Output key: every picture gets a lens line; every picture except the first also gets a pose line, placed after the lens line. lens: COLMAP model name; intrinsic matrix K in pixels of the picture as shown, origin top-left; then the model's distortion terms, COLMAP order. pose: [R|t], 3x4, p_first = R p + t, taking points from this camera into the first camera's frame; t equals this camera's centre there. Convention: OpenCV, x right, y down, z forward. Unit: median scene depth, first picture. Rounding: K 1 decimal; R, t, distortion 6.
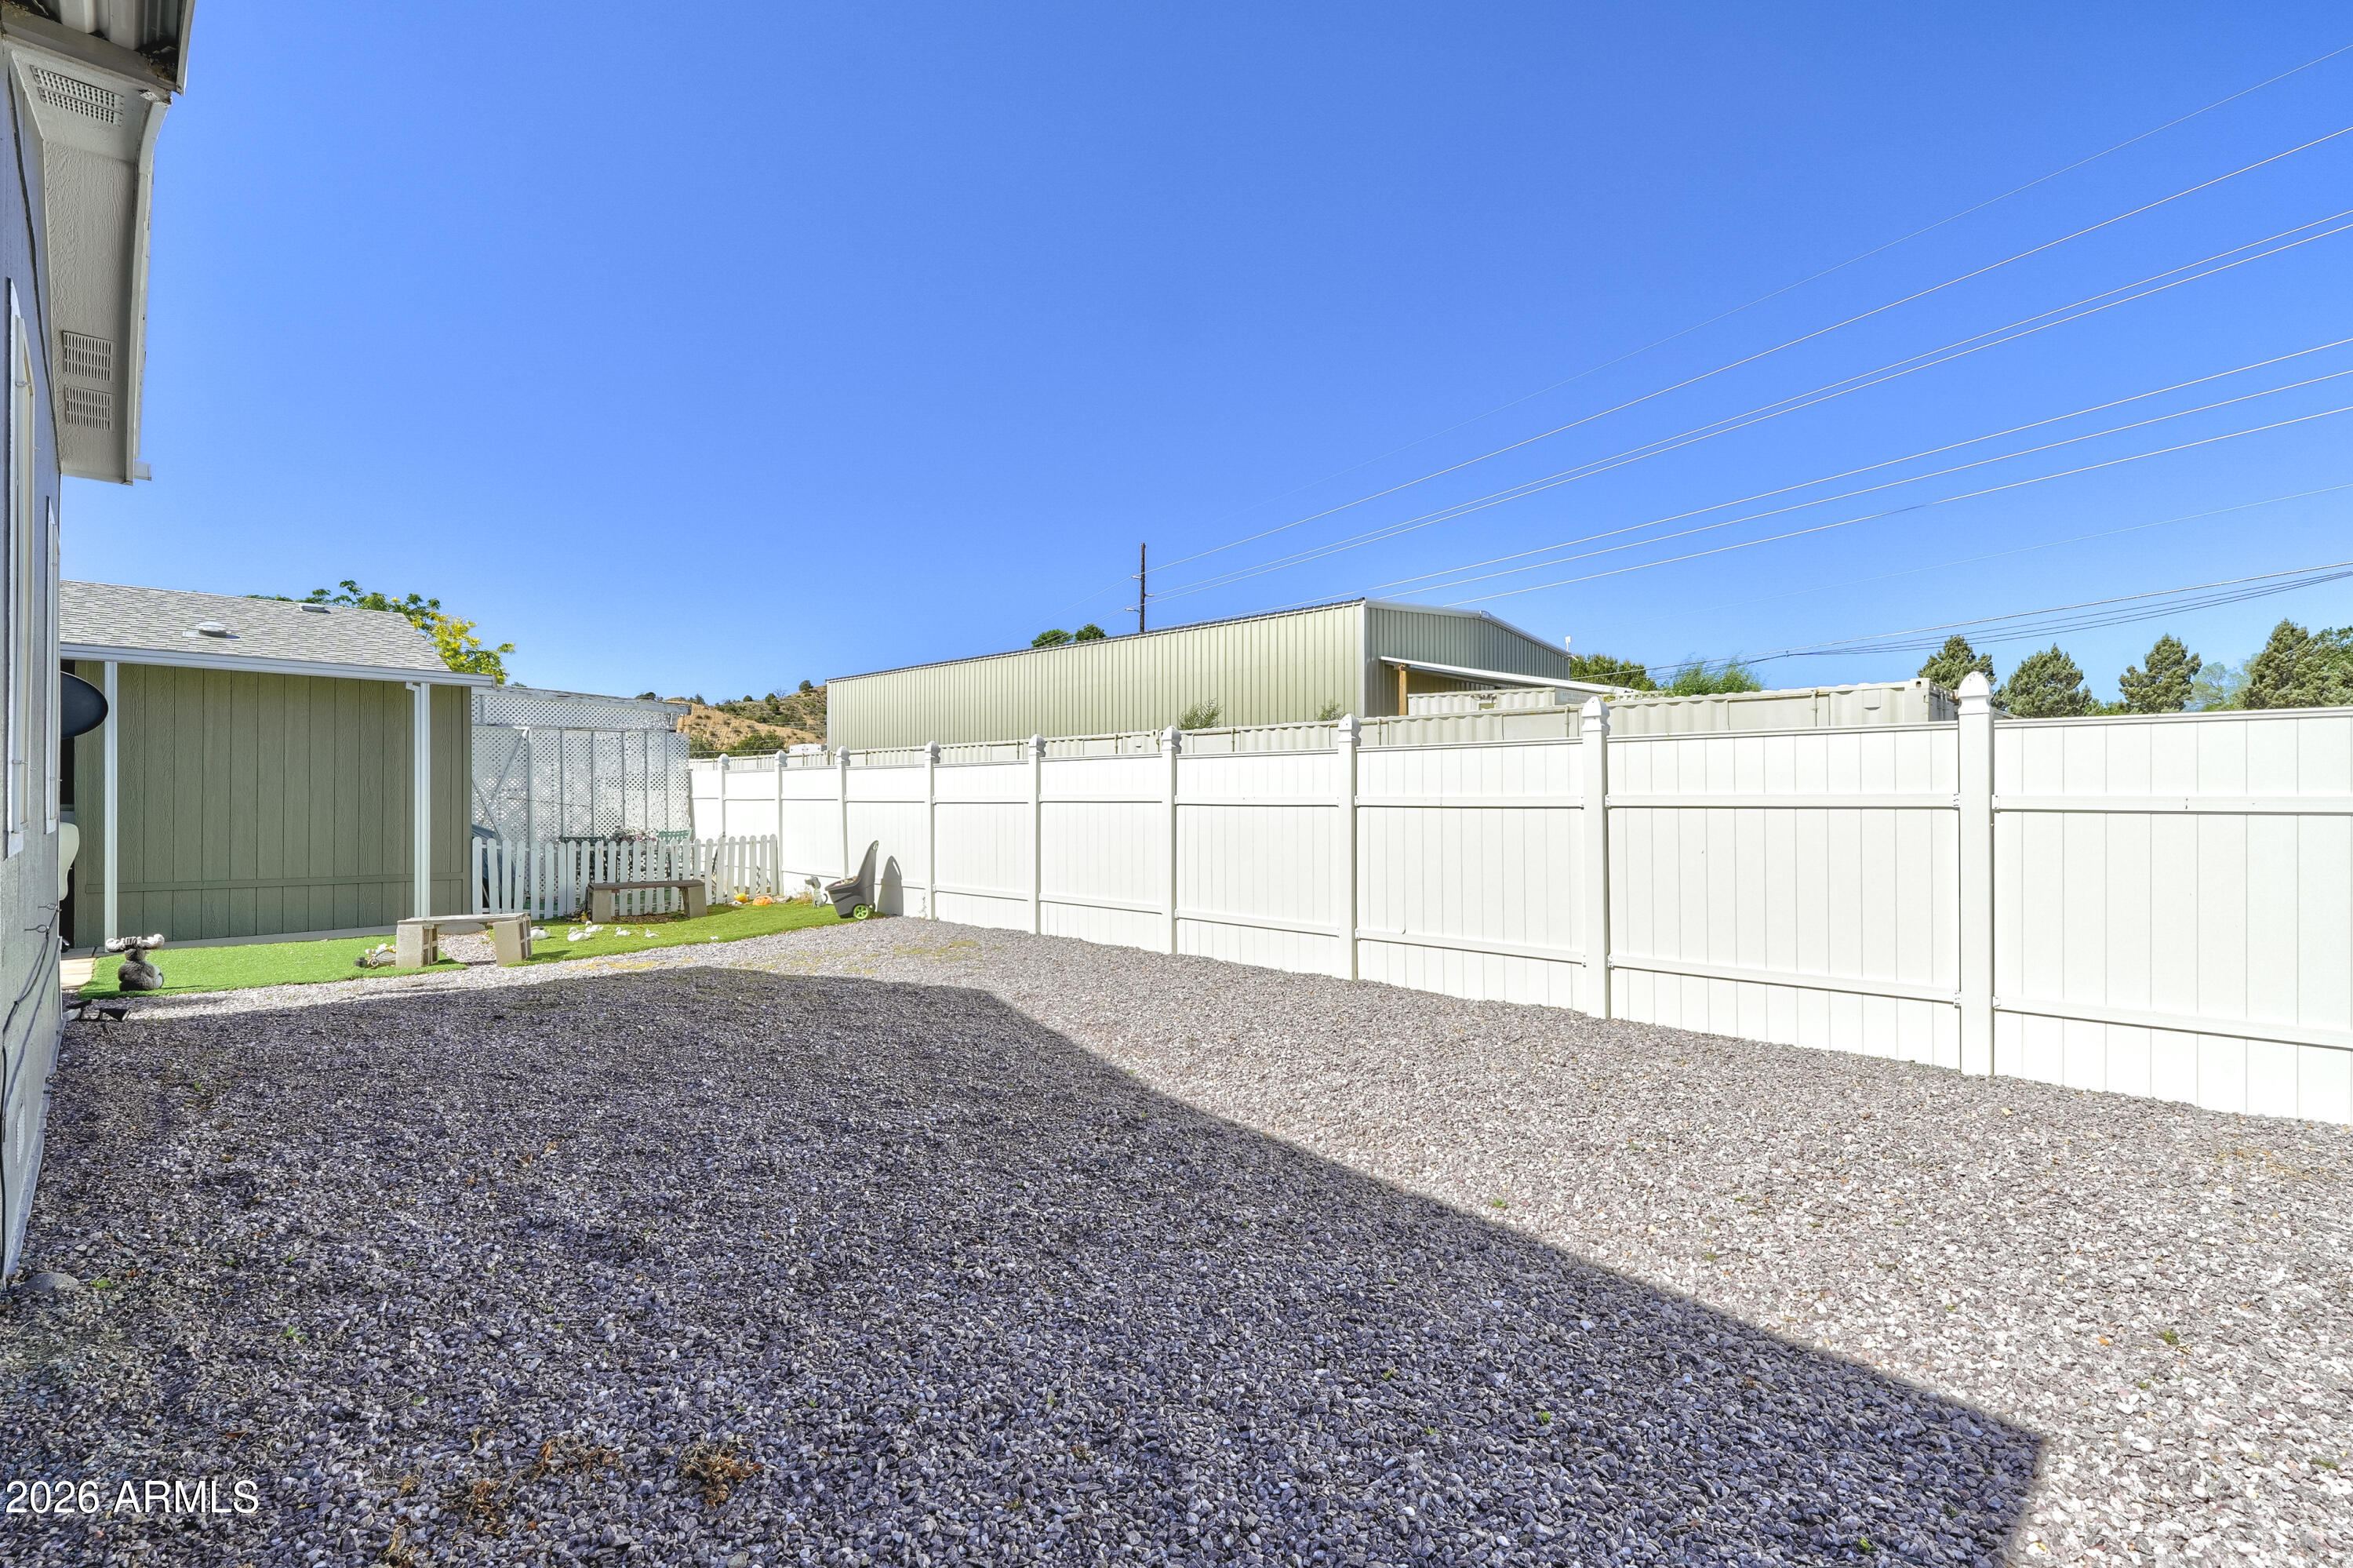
lens RADIAL K [[1102.6, 0, 1181.2], [0, 1102.6, 803.7], [0, 0, 1]] dist [-0.003458, 0.000255]
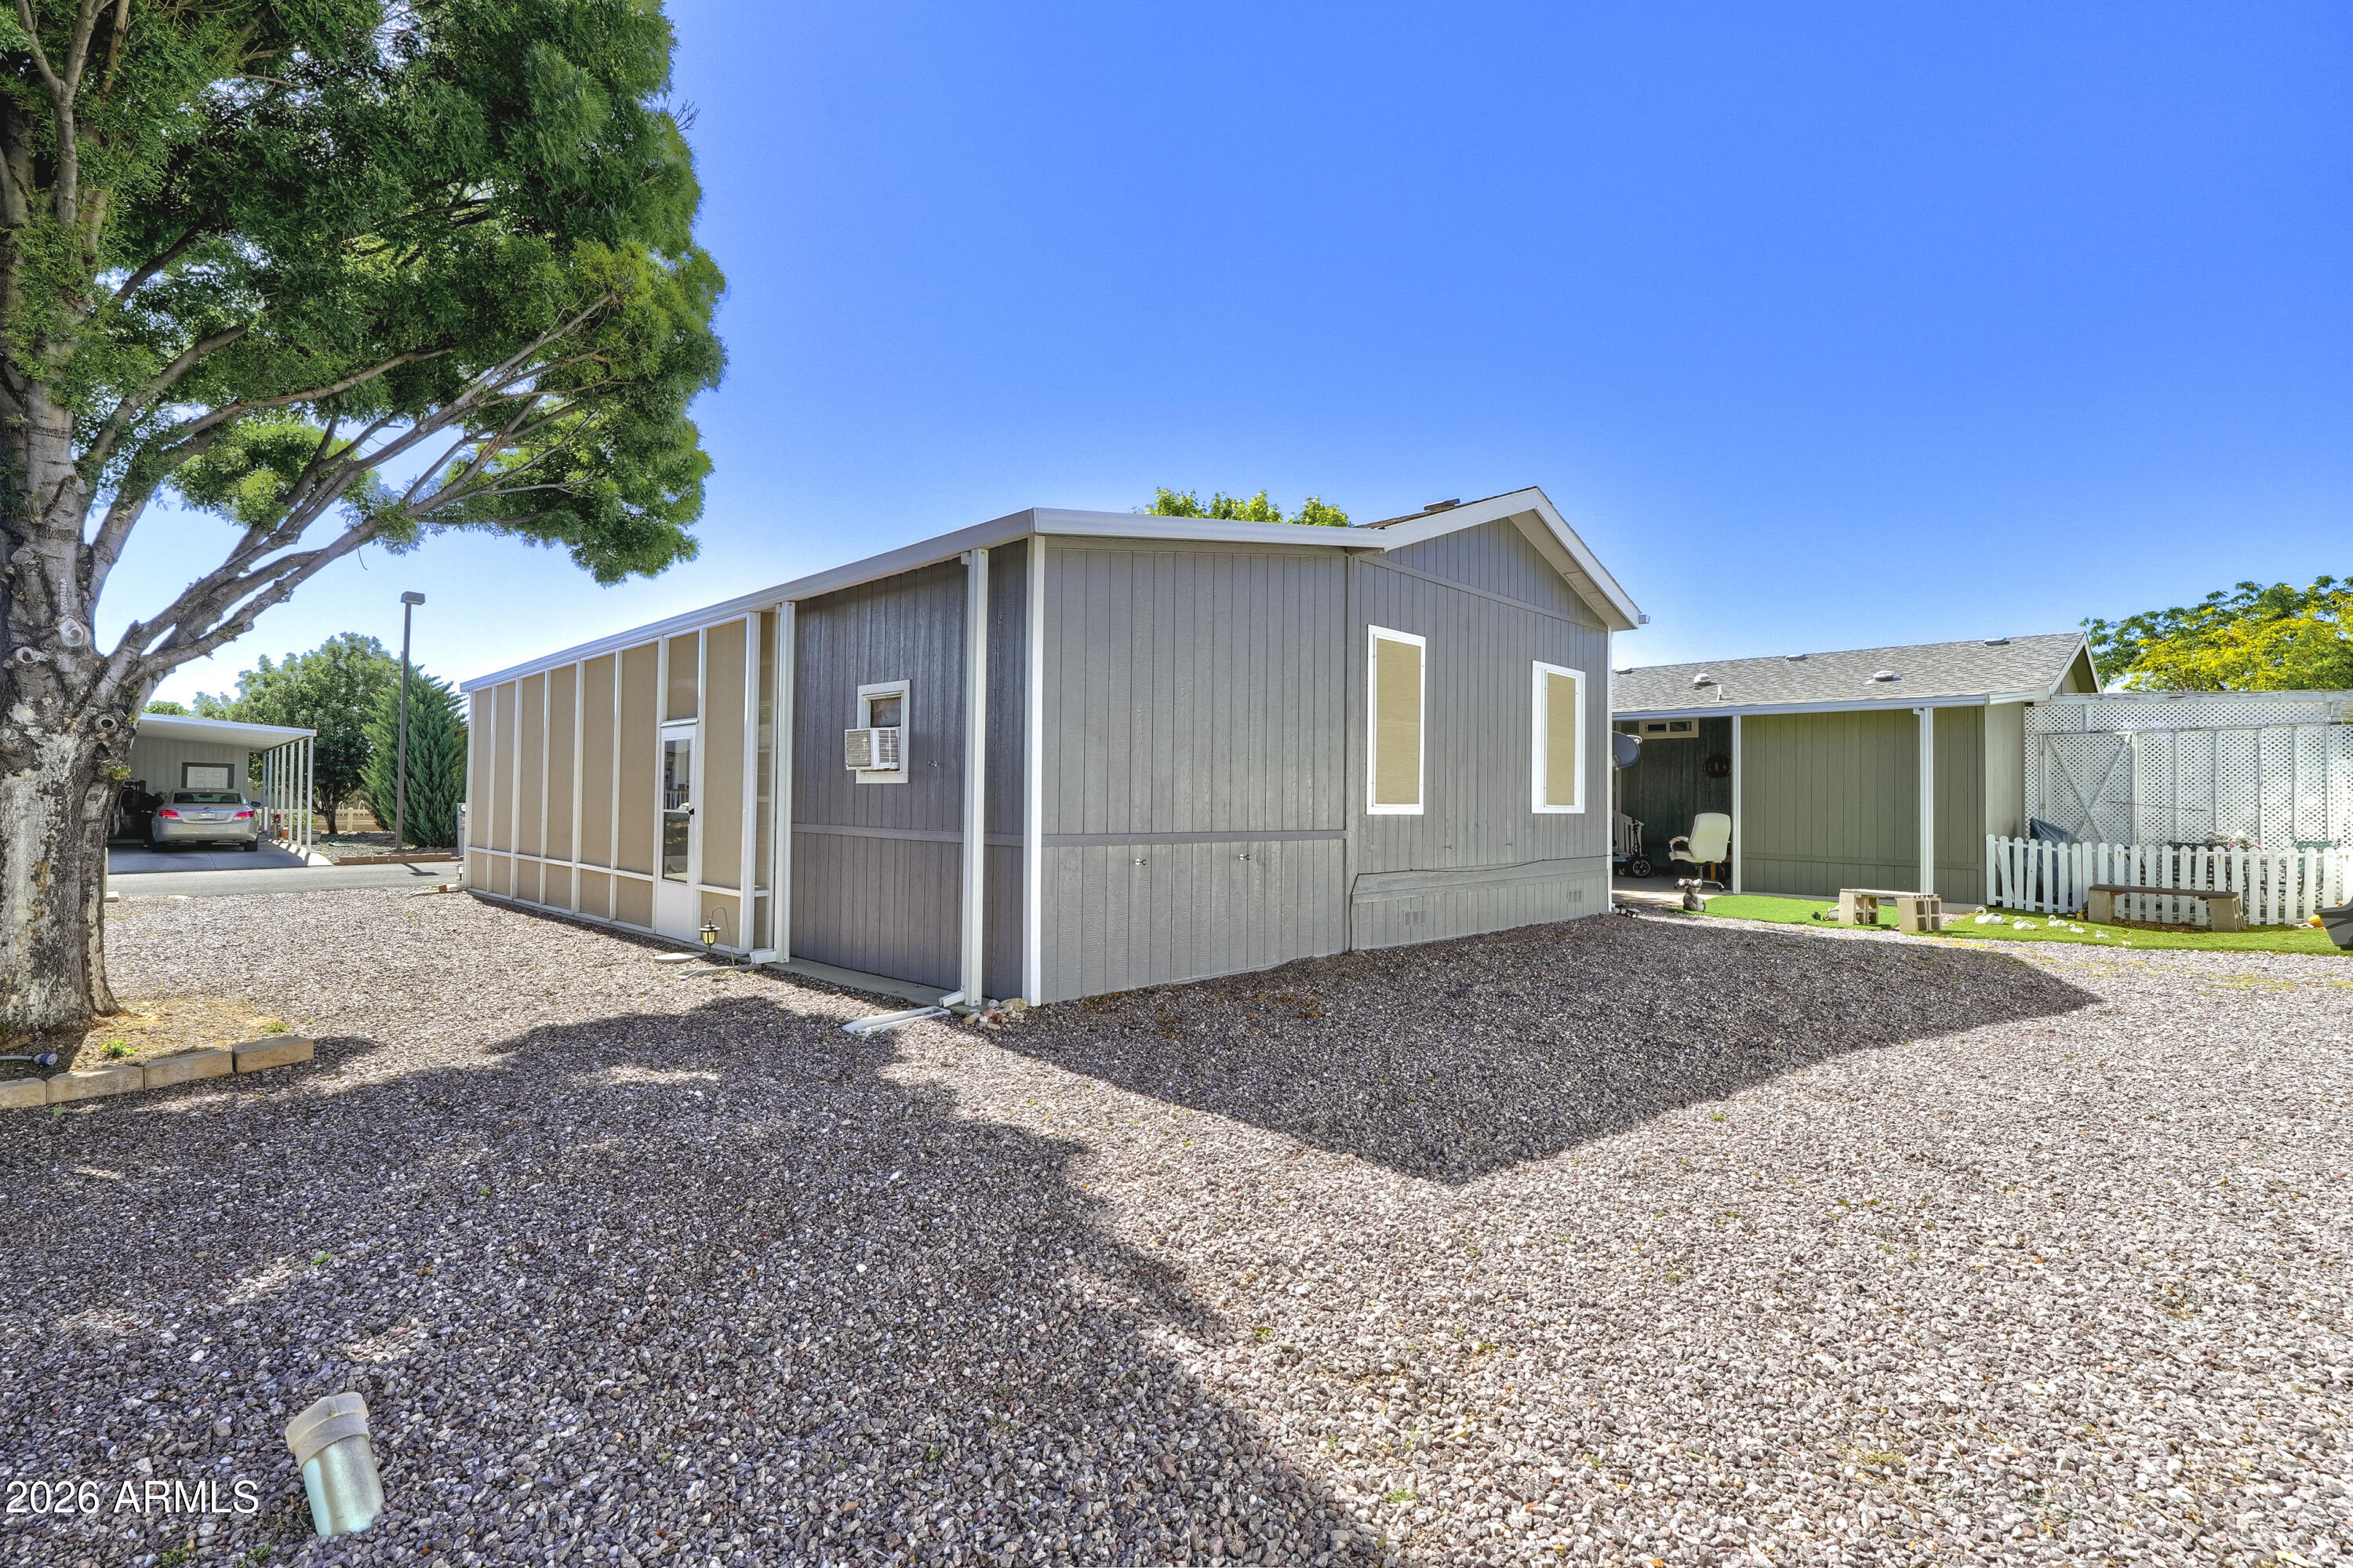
lens RADIAL K [[1102.6, 0, 1181.2], [0, 1102.6, 803.7], [0, 0, 1]] dist [-0.003458, 0.000255]
pose [[0.014213, 0.005425, -0.999884, 0.557620], [-0.008397, 0.999951, 0.005306, -0.000165], [0.999864, 0.008321, 0.014258, 0.133529]]
